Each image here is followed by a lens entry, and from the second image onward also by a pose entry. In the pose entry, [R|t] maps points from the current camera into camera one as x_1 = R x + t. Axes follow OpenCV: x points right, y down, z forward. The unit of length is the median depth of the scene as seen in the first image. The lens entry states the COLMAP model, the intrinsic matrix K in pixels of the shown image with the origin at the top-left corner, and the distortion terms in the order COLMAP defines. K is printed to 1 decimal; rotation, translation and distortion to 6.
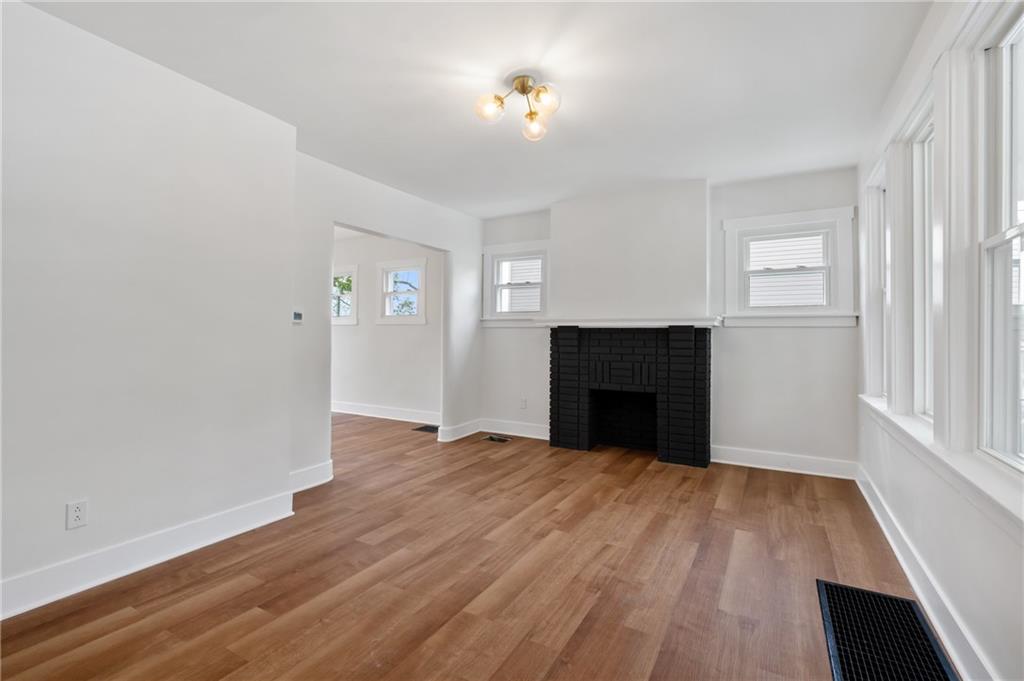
lens RADIAL K [[462.2, 0, 511.4], [0, 462.2, 326.6], [0, 0, 1]] dist [0.000388, 0.000276]
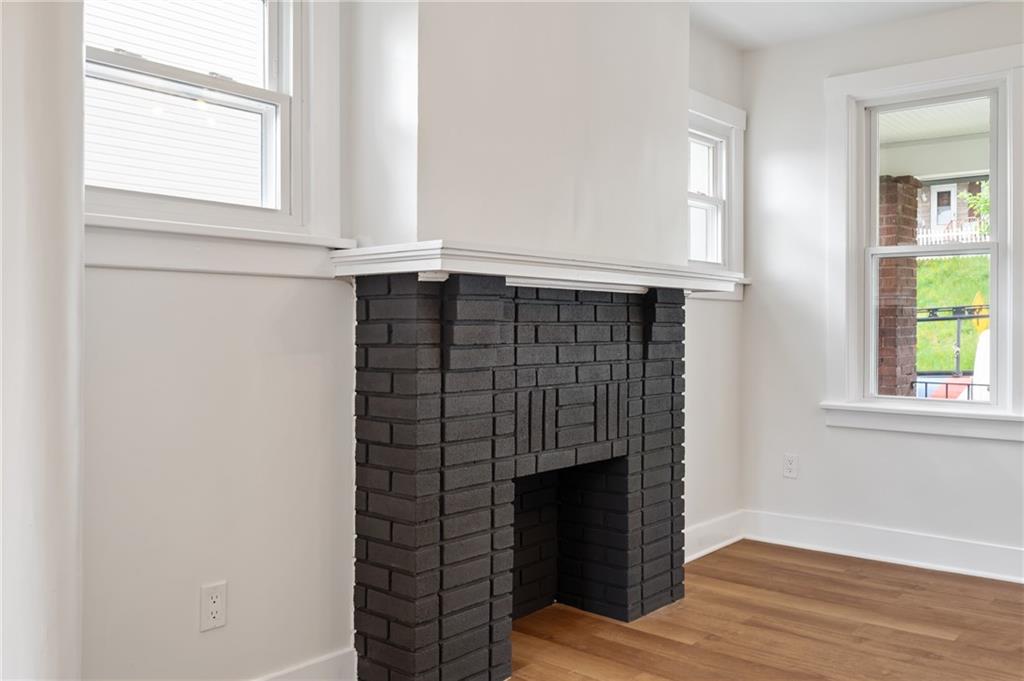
lens RADIAL K [[887.7, 0, 512.0], [0, 887.7, 340.5], [0, 0, 1]] dist [-0.004831, -0.005040]
pose [[0.179431, -0.021880, 0.983527, -0.463711], [-0.022834, 0.999391, 0.026398, 0.026258], [-0.983506, -0.027195, 0.178822, 0.969008]]
